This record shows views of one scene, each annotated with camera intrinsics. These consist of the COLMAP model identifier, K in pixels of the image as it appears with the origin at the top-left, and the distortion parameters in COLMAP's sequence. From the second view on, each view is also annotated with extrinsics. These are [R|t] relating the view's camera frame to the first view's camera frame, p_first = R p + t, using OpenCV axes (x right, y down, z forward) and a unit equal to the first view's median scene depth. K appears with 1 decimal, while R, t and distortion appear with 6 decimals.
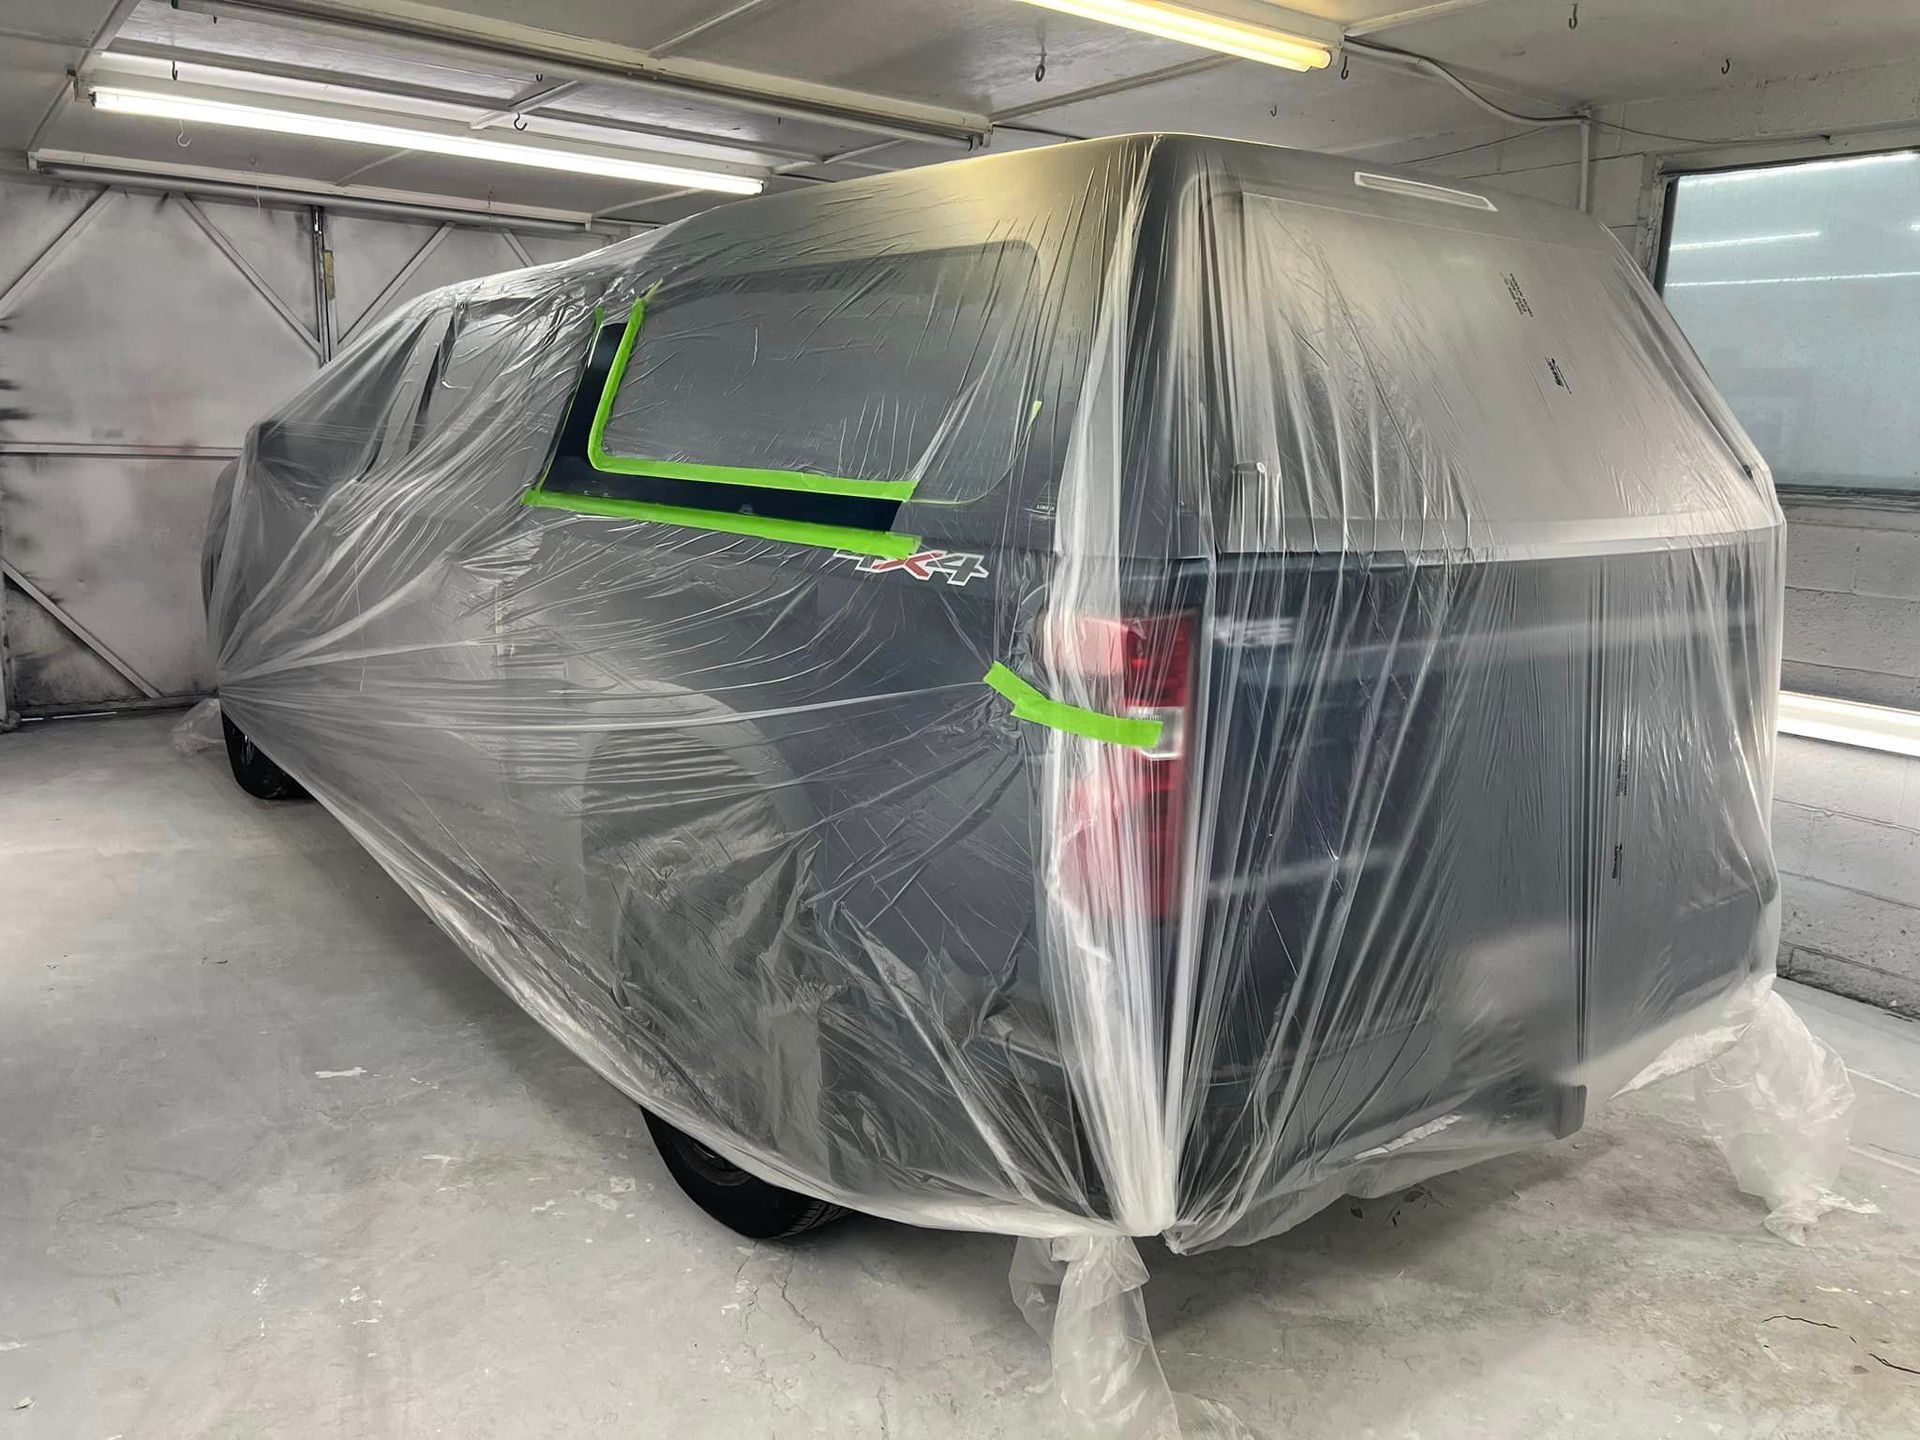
lens RADIAL K [[1449.4, 0, 958.0], [0, 1449.4, 723.8], [0, 0, 1]] dist [0.040060, -0.016758]
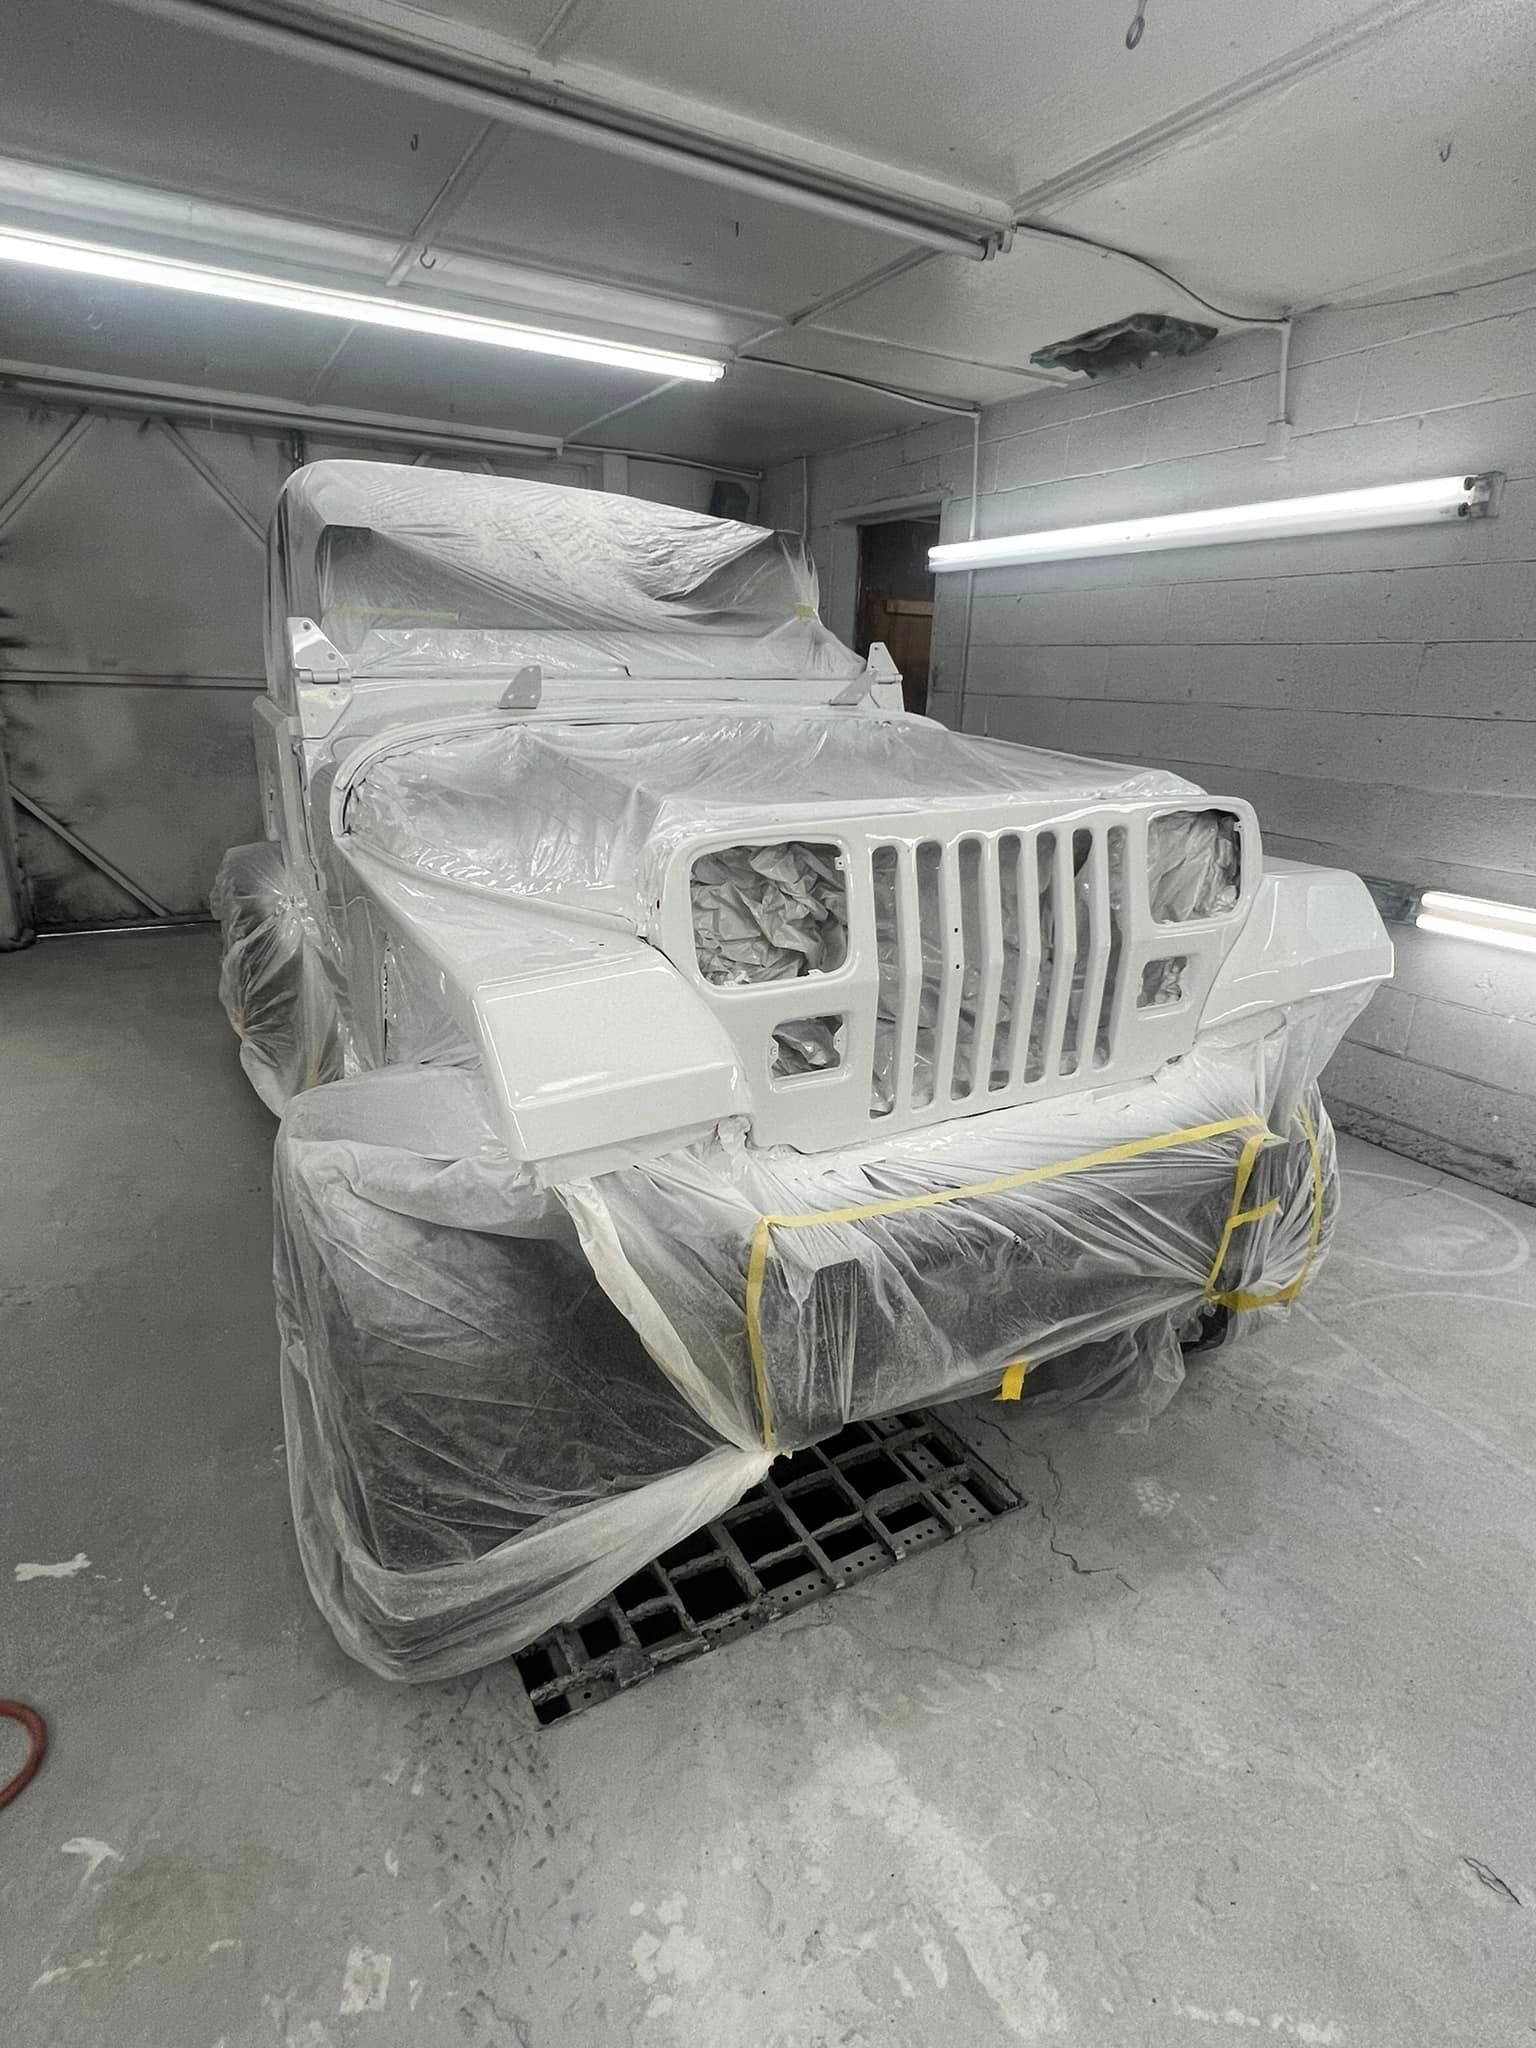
lens RADIAL K [[1000.7, 0, 763.5], [0, 1000.7, 1016.7], [0, 0, 1]] dist [0.002614, 0.000757]
pose [[0.993136, 0.038898, -0.110304, -0.025259], [-0.025618, 0.992522, 0.119346, -0.045451], [0.114121, -0.115701, 0.986706, 0.324521]]
